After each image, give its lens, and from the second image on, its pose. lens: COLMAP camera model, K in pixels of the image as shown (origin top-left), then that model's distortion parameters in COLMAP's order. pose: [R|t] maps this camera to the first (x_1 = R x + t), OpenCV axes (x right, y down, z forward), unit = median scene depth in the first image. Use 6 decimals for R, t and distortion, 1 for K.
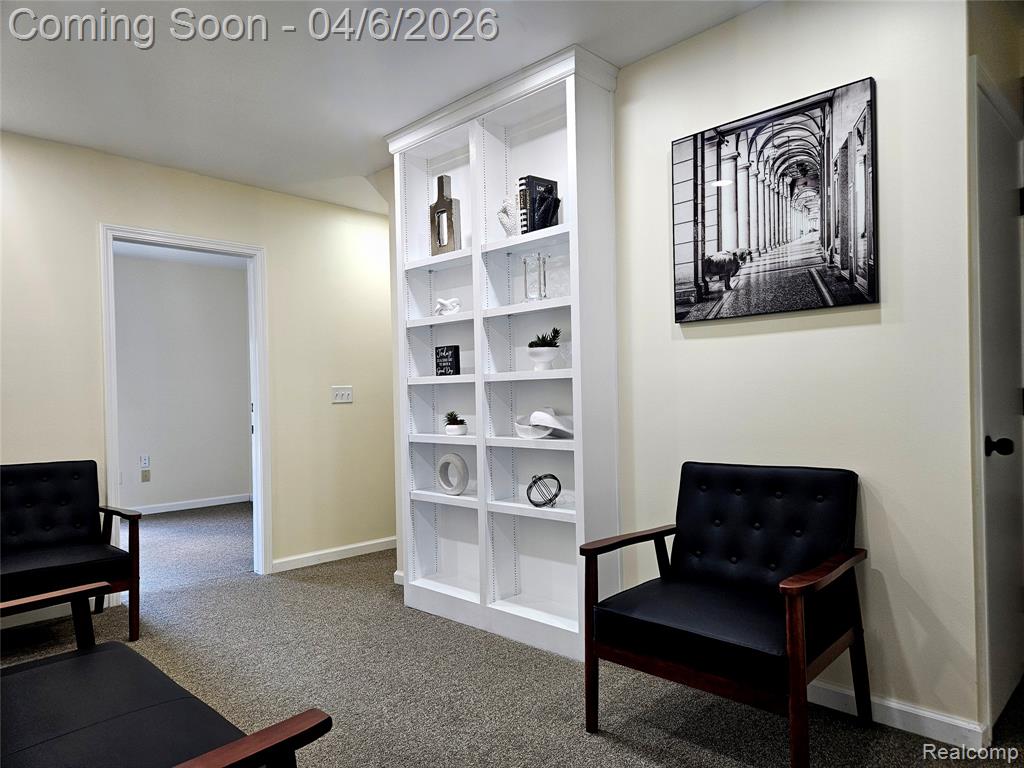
lens RADIAL K [[674.1, 0, 512.0], [0, 674.1, 384.0], [0, 0, 1]] dist [-0.026356, -0.002114]
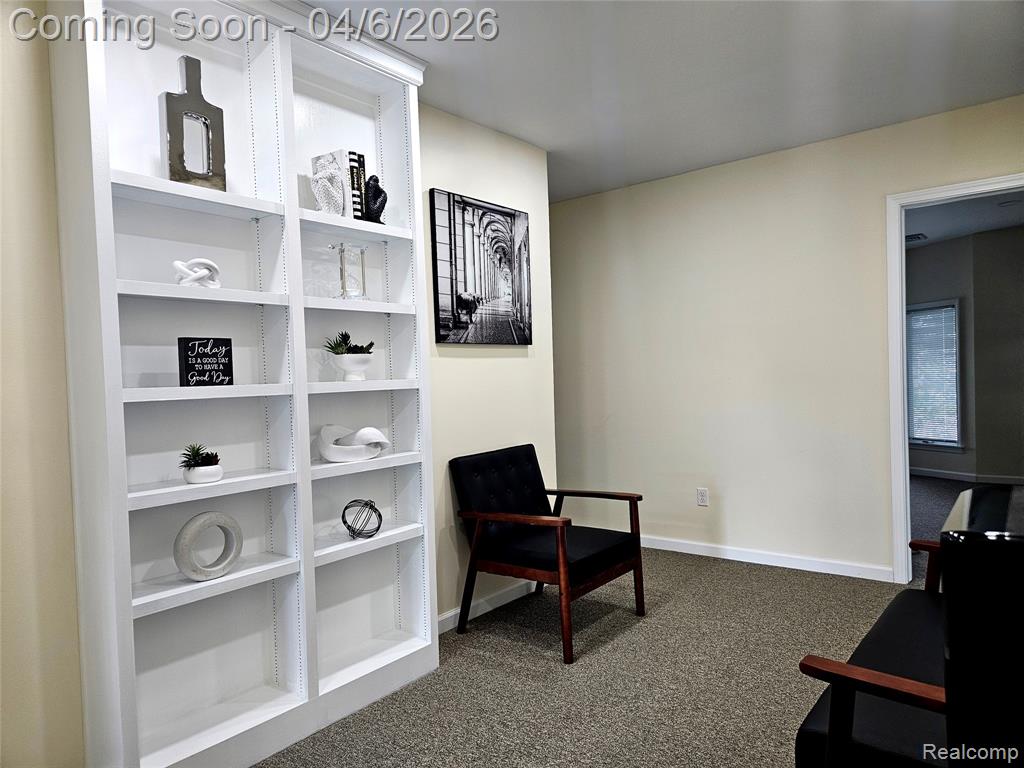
lens RADIAL K [[674.1, 0, 512.0], [0, 674.1, 384.0], [0, 0, 1]] dist [-0.026356, -0.002114]
pose [[-0.127973, 0.018620, 0.991603, -0.994141], [0.026064, 0.999542, -0.015405, 0.003434], [-0.991435, 0.023874, -0.128400, 1.082486]]
